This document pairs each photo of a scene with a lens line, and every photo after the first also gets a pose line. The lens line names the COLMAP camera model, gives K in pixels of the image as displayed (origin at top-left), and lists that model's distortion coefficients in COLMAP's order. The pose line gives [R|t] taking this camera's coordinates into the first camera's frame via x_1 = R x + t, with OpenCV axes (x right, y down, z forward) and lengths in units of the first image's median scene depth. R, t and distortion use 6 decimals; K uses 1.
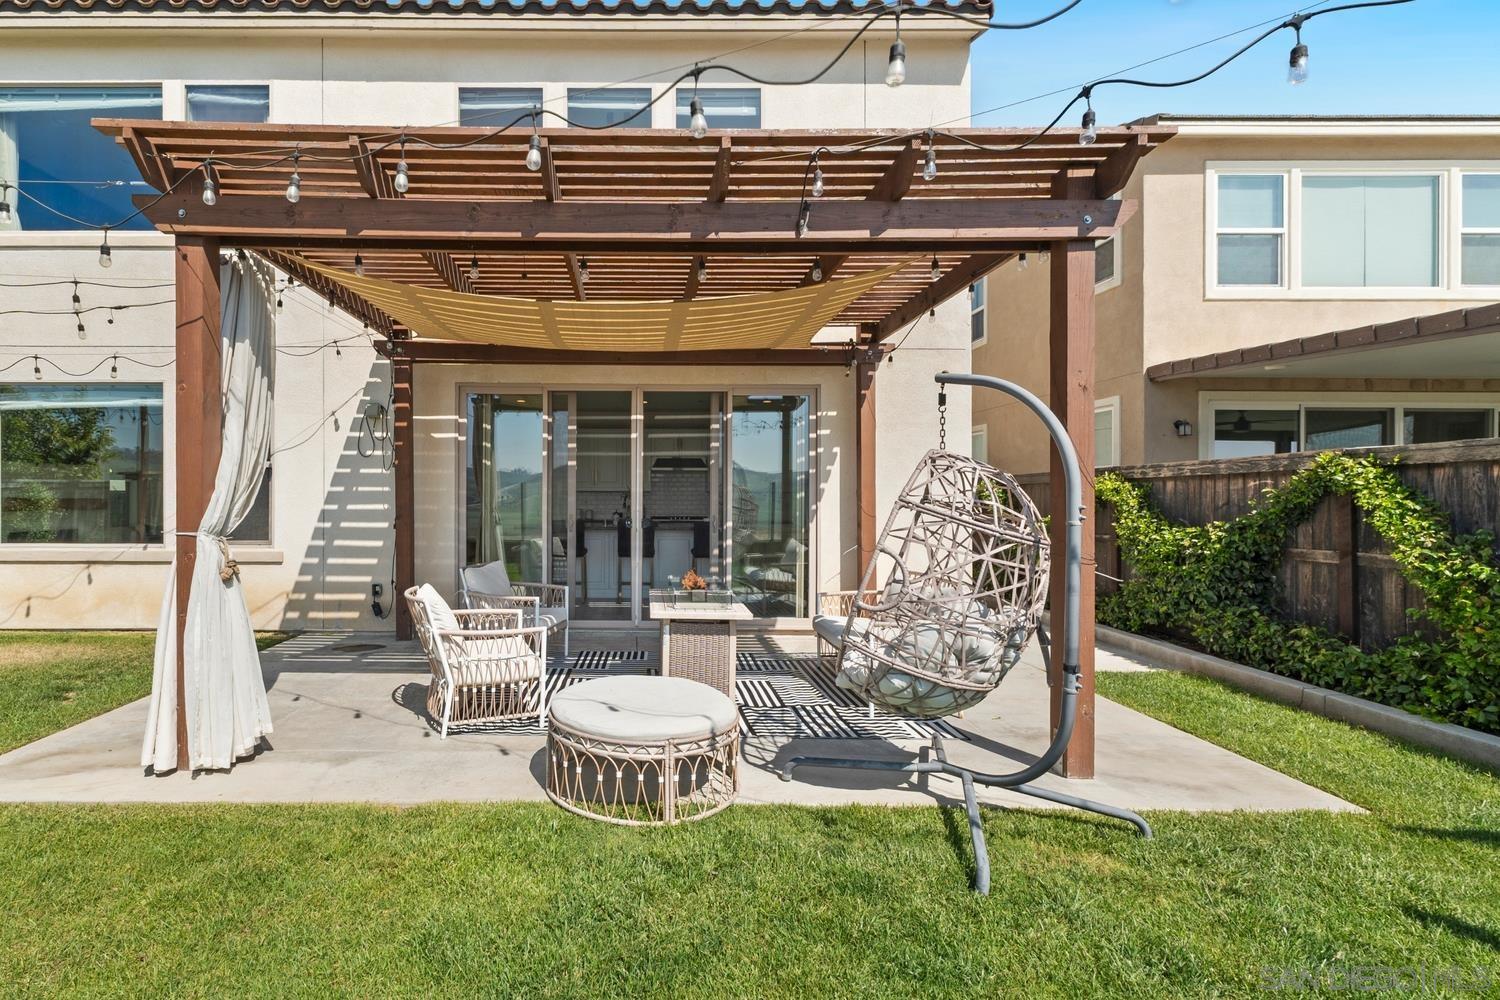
lens RADIAL K [[650.5, 0, 634.7], [0, 650.5, 496.5], [0, 0, 1]] dist [0.000405, 0.000262]
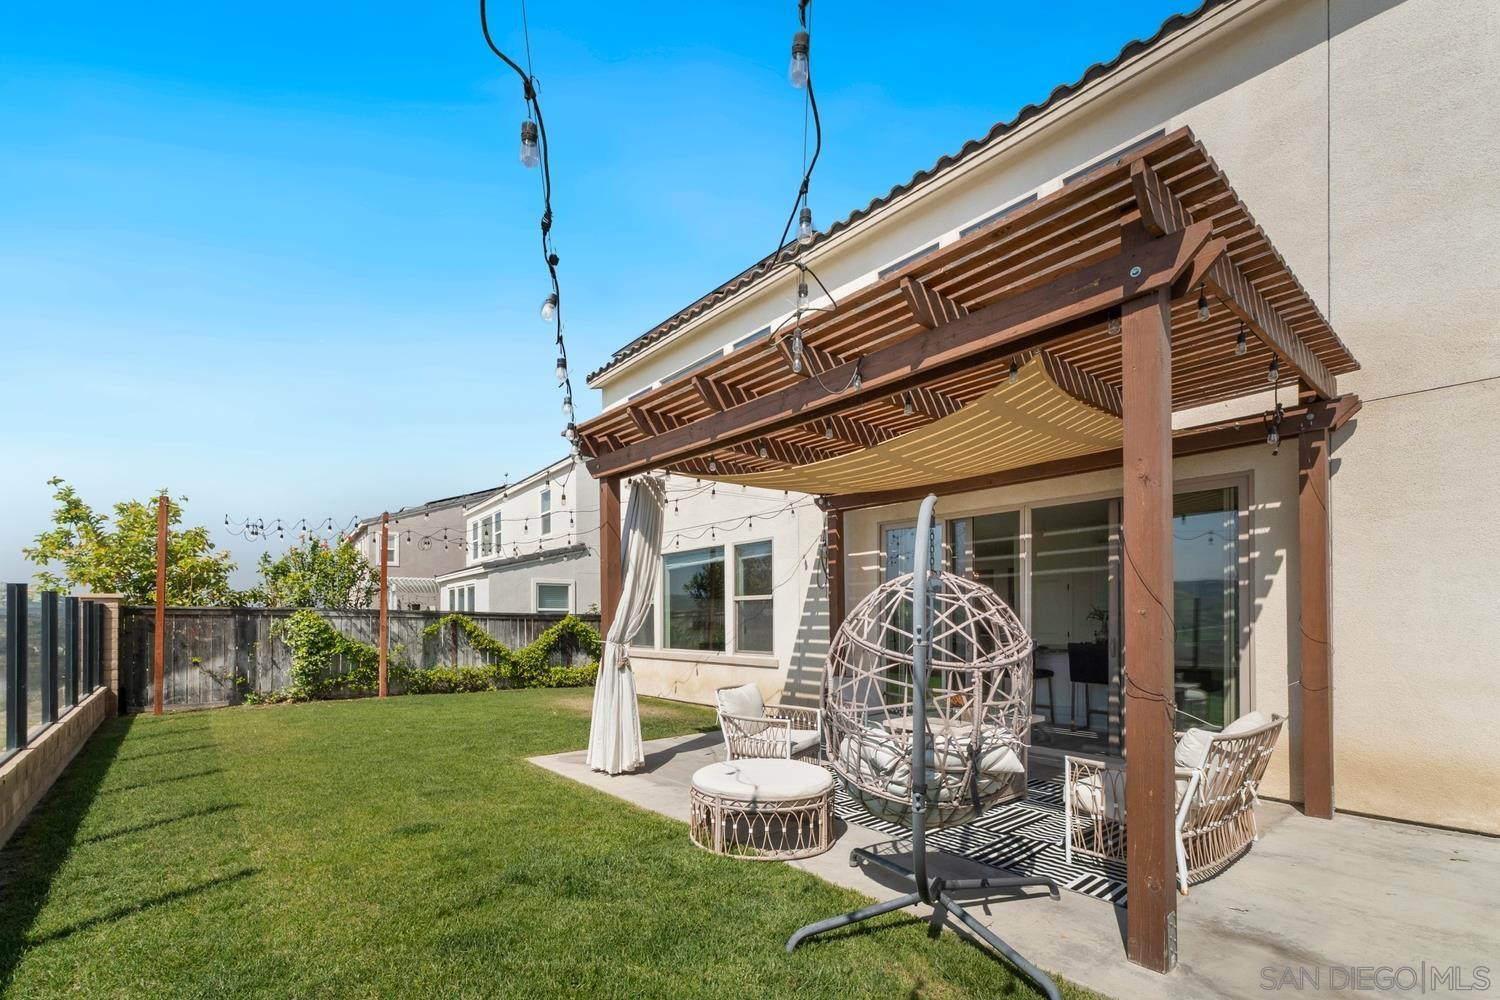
lens RADIAL K [[656.7, 0, 774.3], [0, 656.7, 616.6], [0, 0, 1]] dist [-0.000451, 0.000114]
pose [[0.671378, -0.010419, -0.741042, 0.483296], [0.009375, 0.999941, -0.005566, 0.000484], [0.741056, -0.003210, 0.671435, 0.059124]]
